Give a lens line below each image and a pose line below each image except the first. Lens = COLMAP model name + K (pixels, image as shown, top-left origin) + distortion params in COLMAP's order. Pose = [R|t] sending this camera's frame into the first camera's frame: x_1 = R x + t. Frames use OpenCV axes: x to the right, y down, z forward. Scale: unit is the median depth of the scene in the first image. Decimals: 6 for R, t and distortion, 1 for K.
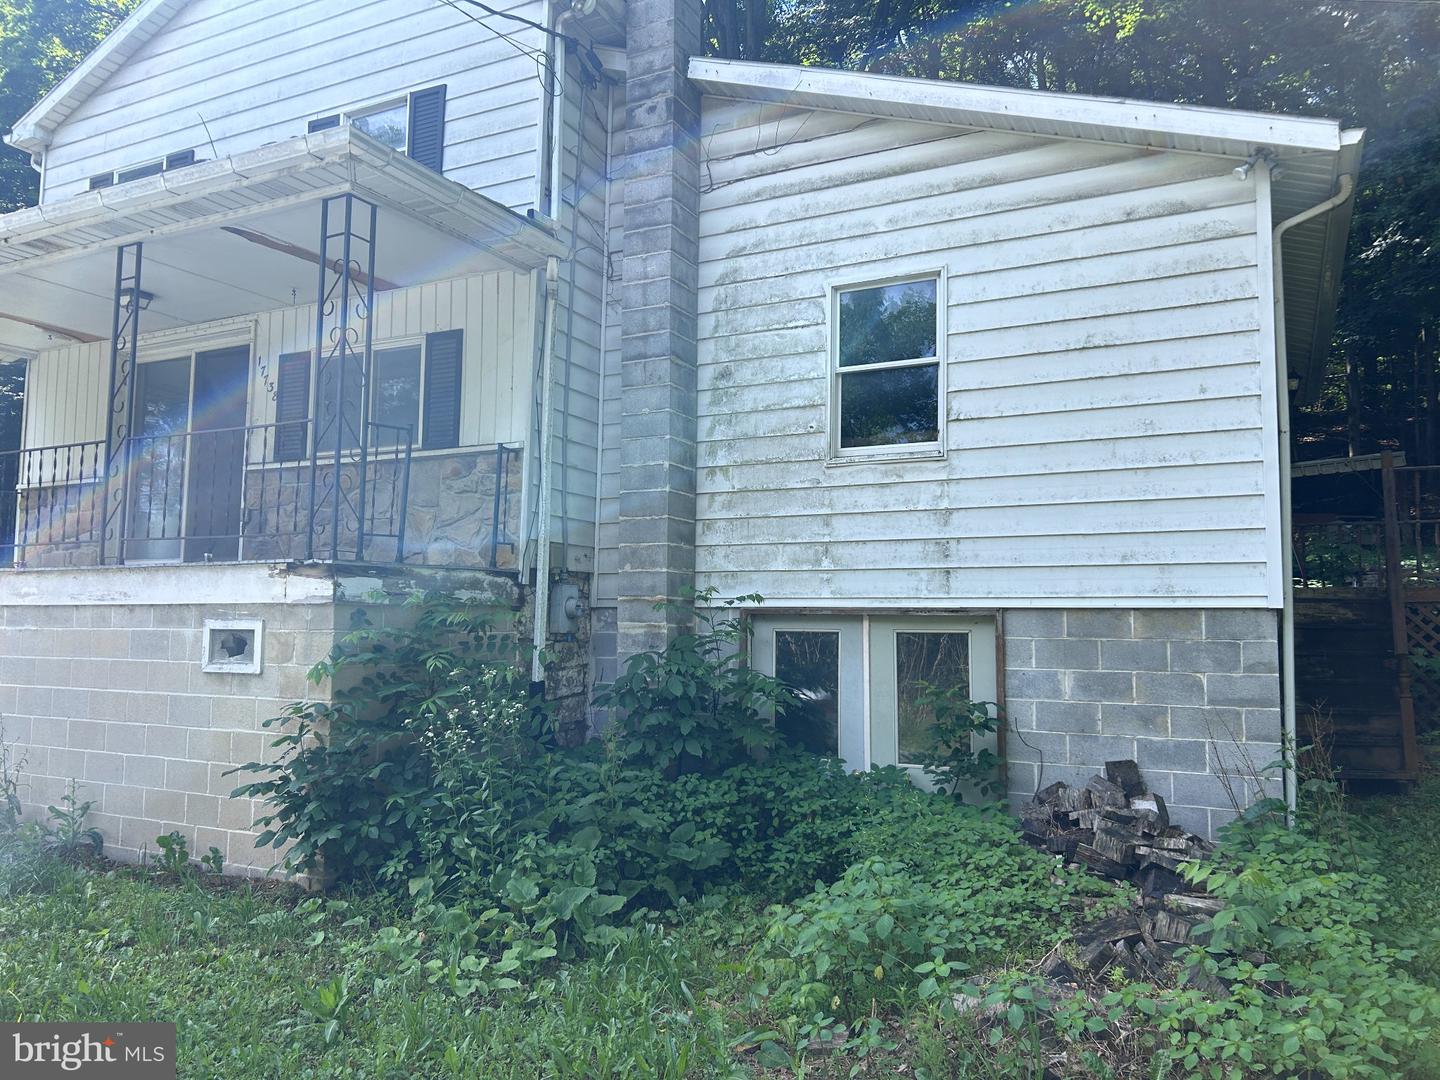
lens RADIAL K [[1095.7, 0, 720.0], [0, 1095.7, 540.0], [0, 0, 1]] dist [0.132237, -0.291512]
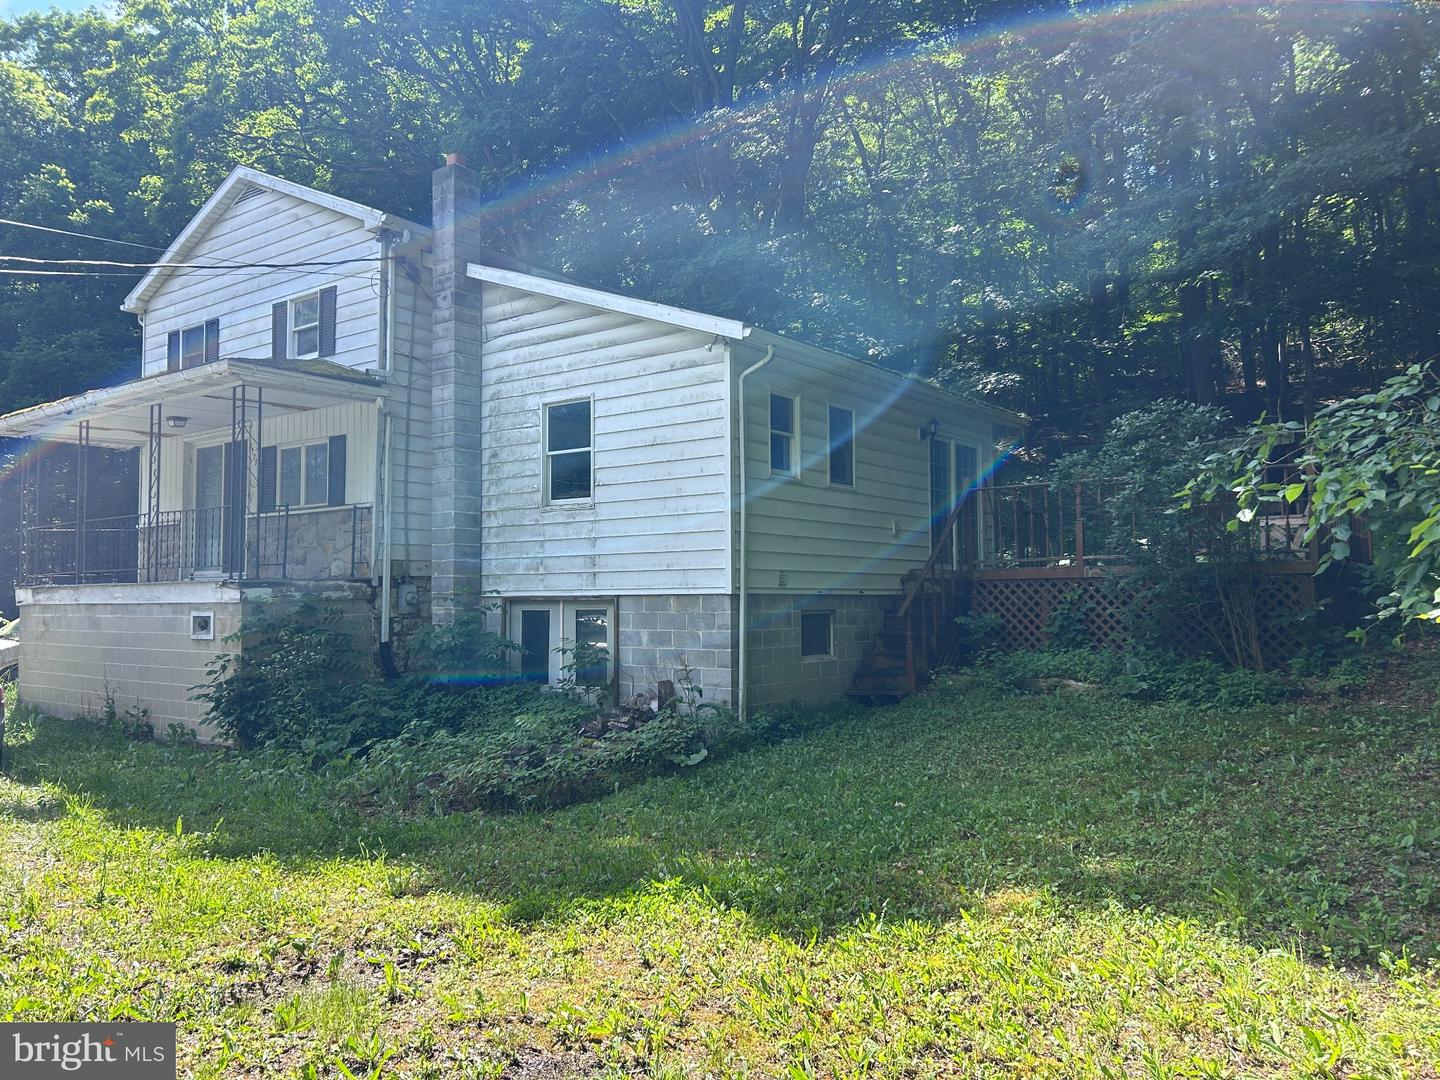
lens RADIAL K [[1078.9, 0, 715.7], [0, 1078.9, 549.5], [0, 0, 1]] dist [0.062711, -0.079823]
pose [[0.986965, -0.027587, -0.158552, 0.626430], [0.033994, 0.998706, 0.037836, -0.063598], [0.157303, -0.042733, 0.986625, -0.593635]]
